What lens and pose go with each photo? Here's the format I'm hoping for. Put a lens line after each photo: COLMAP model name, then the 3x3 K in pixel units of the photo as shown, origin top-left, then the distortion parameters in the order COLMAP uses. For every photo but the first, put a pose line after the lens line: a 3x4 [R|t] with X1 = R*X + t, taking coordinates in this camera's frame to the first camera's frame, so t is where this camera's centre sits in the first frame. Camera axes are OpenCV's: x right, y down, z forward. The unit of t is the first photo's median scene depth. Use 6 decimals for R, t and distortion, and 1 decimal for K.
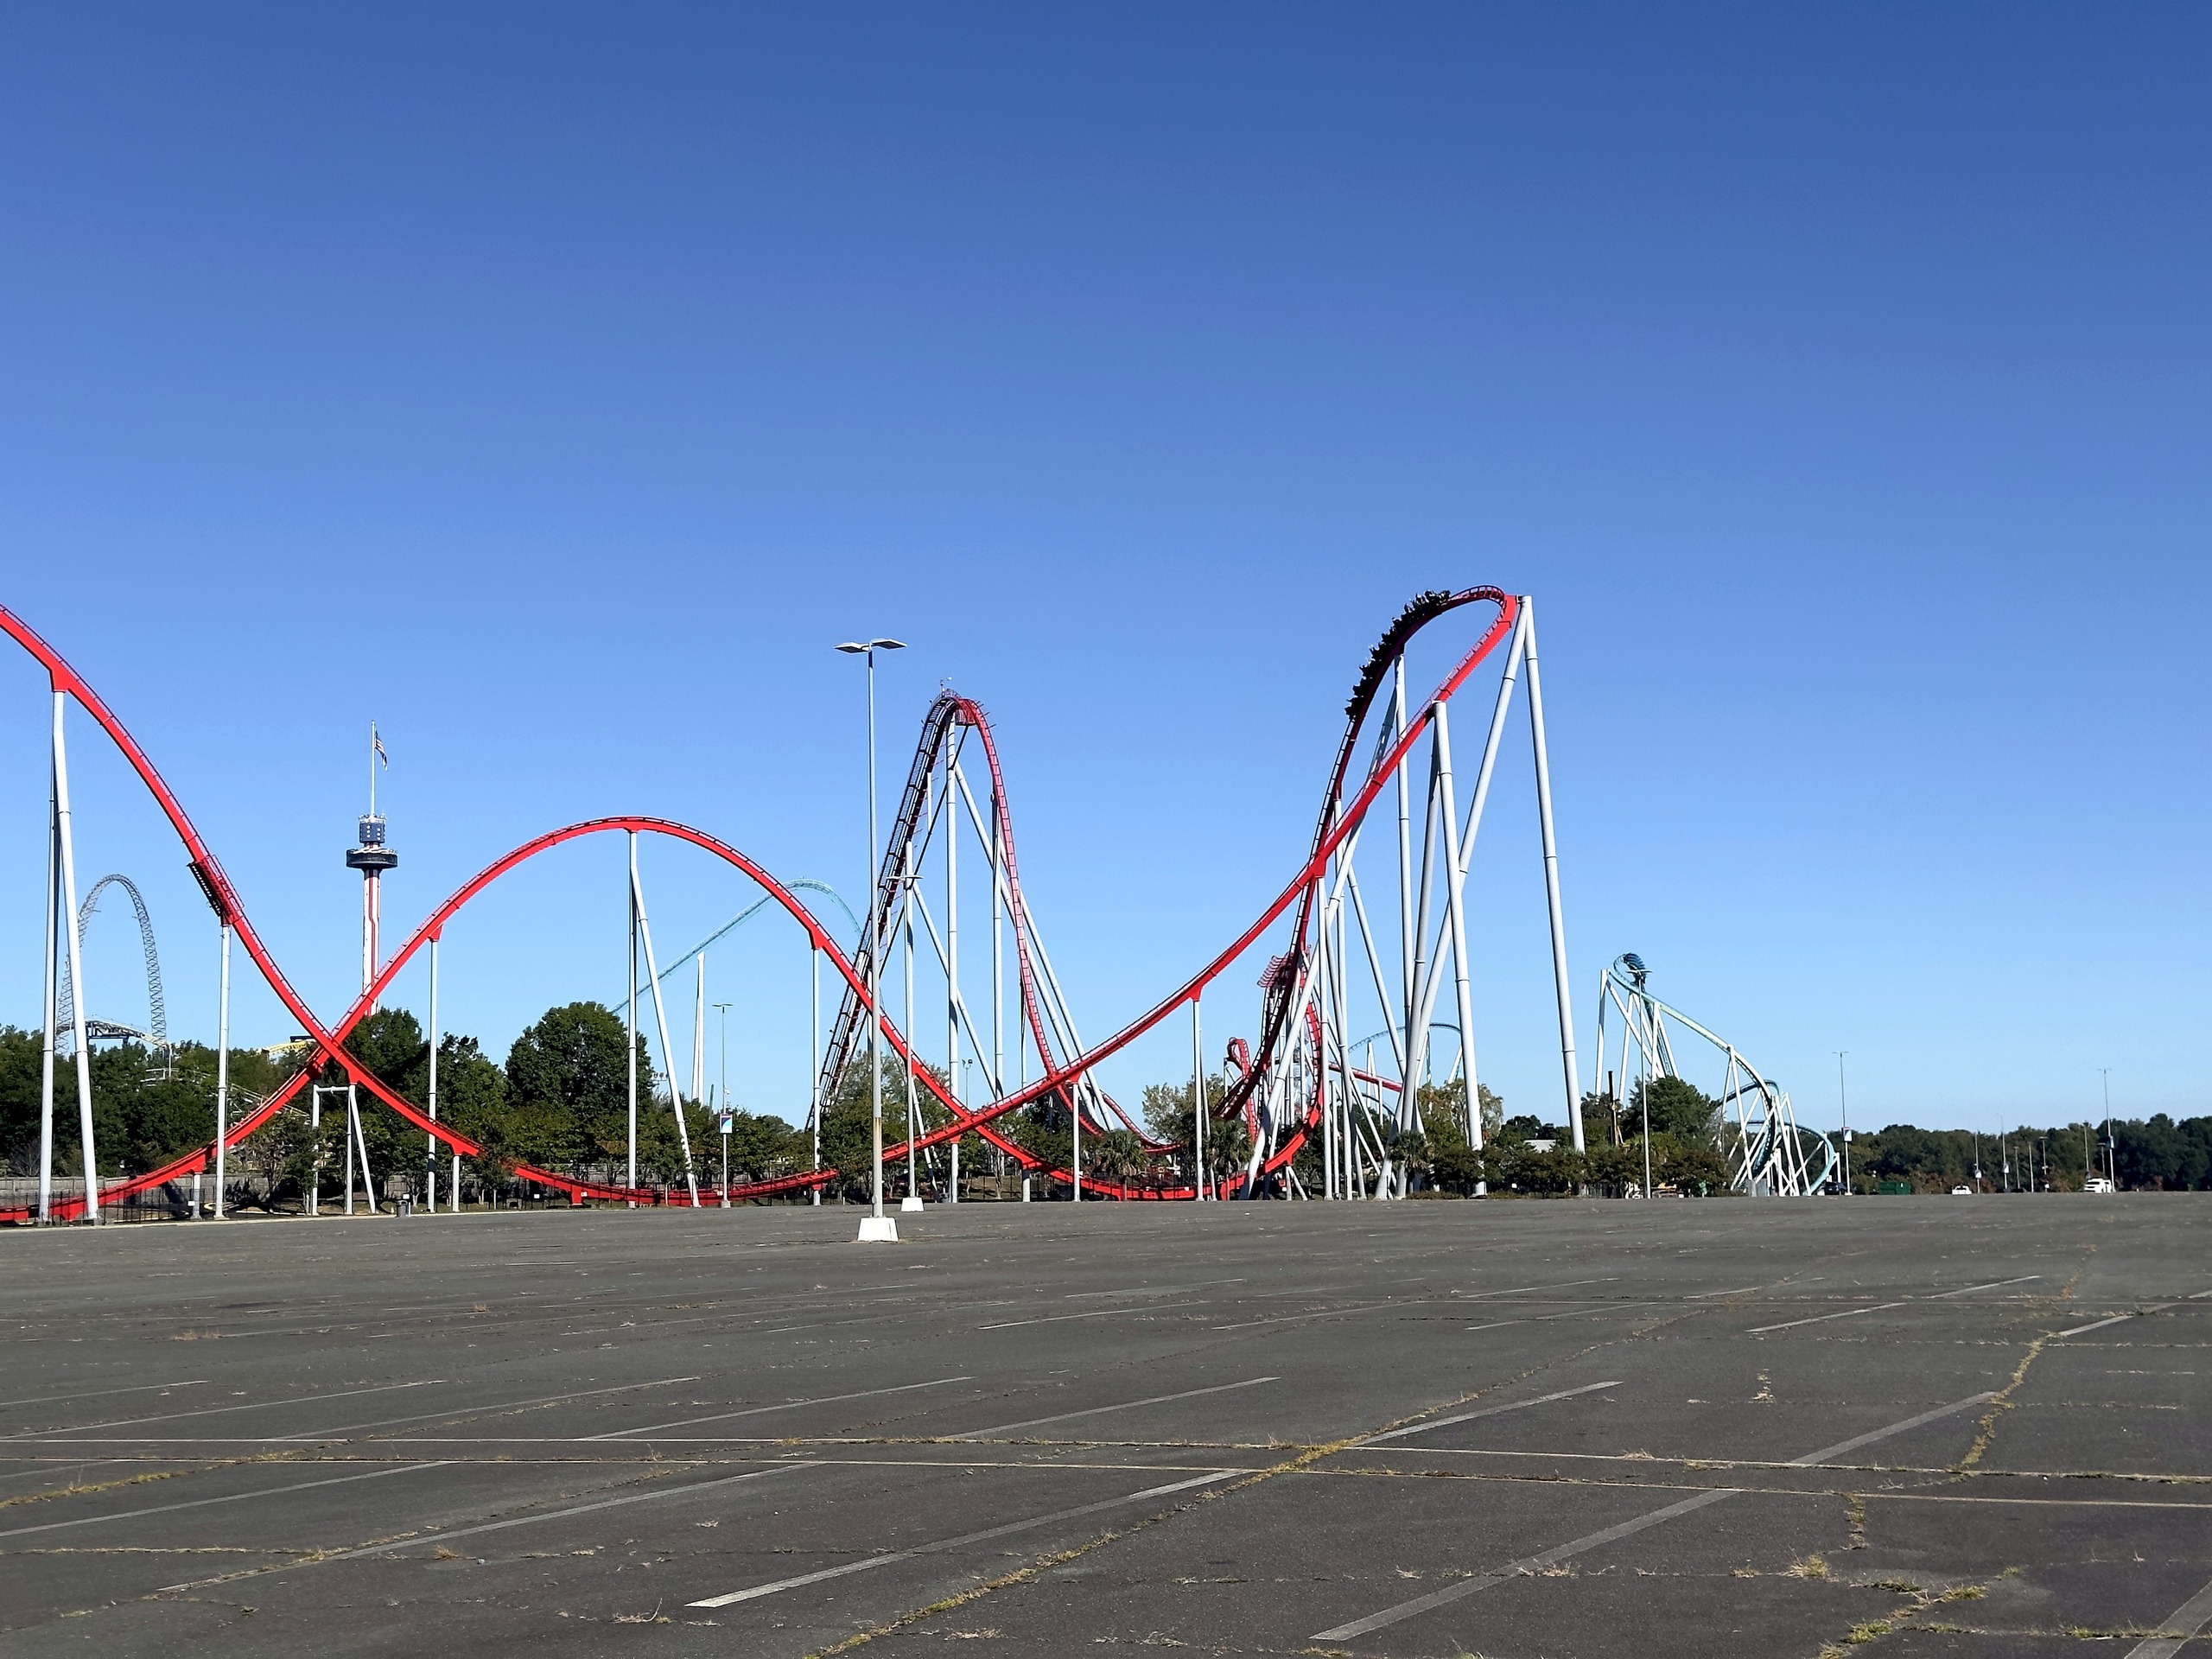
lens RADIAL K [[3062.9, 0, 1099.0], [0, 3062.9, 813.9], [0, 0, 1]] dist [0.145723, -0.110915]
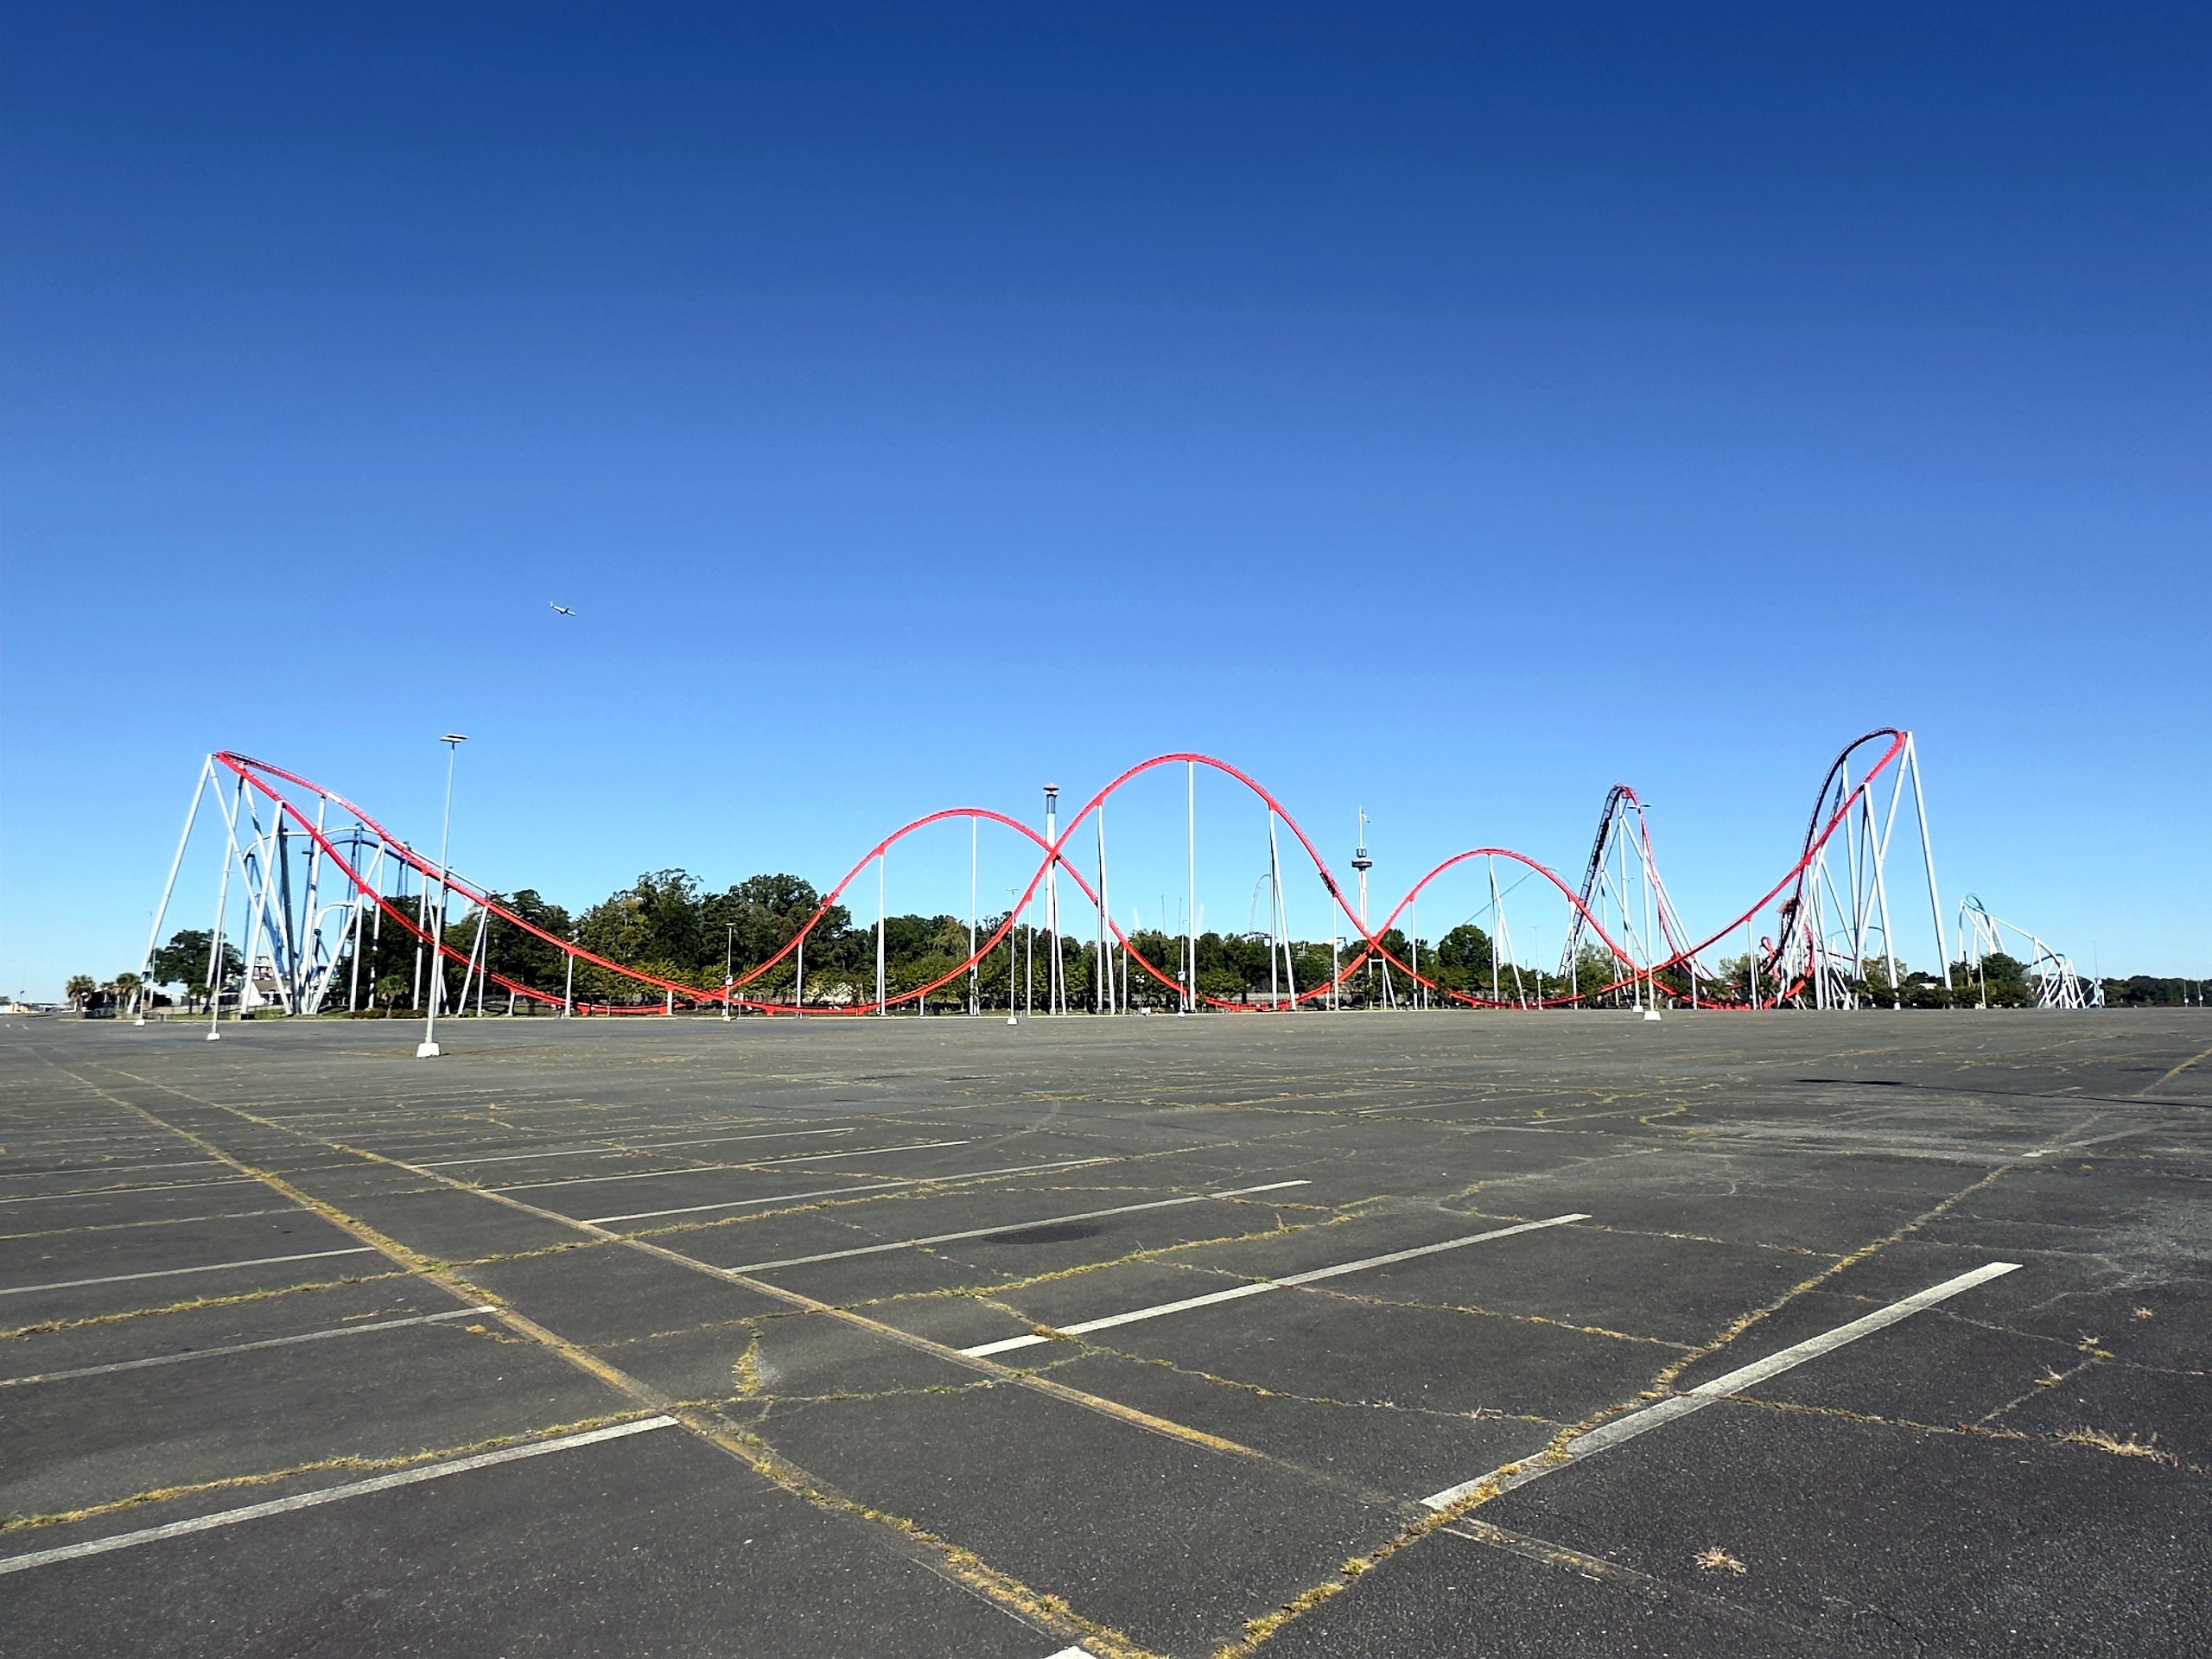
lens RADIAL K [[1359.0, 0, 1106.0], [0, 1359.0, 829.5], [0, 0, 1]] dist [0.000423, -0.001092]
pose [[0.920613, -0.038882, -0.388537, -0.012629], [0.036740, 0.999241, -0.012943, -0.010853], [0.388745, -0.002360, 0.921342, -0.102687]]
